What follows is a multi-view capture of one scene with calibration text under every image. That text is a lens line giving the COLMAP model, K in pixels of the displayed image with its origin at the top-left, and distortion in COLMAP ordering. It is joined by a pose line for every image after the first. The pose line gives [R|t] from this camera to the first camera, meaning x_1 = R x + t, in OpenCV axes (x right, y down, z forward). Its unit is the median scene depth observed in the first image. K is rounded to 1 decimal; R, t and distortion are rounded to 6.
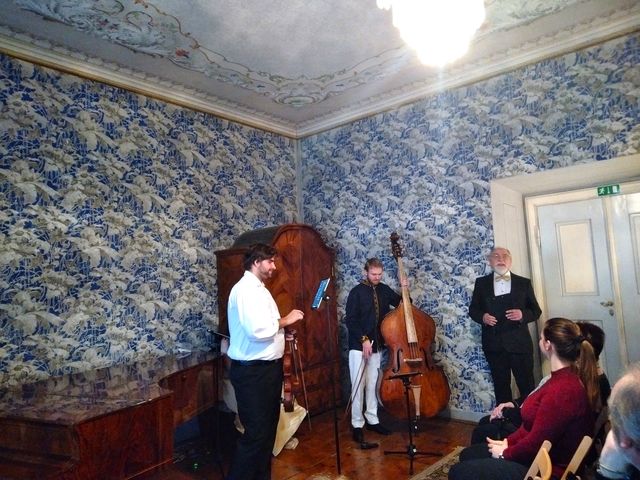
lens RADIAL K [[454.0, 0, 321.1], [0, 454.0, 241.2], [0, 0, 1]] dist [0.010365, -0.021962]
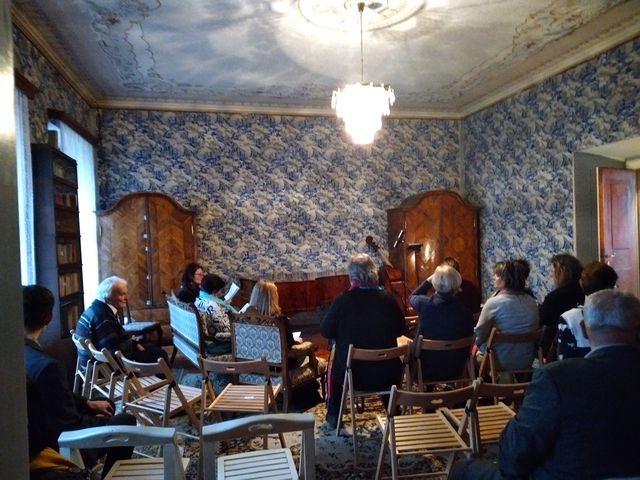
lens RADIAL K [[454.0, 0, 321.4], [0, 454.0, 244.0], [0, 0, 1]] dist [0.010365, -0.021962]
pose [[0.805152, 0.038433, -0.591822, 0.598202], [0.040645, 0.991976, 0.119715, -0.065695], [0.591674, -0.120444, 0.797129, -0.450707]]
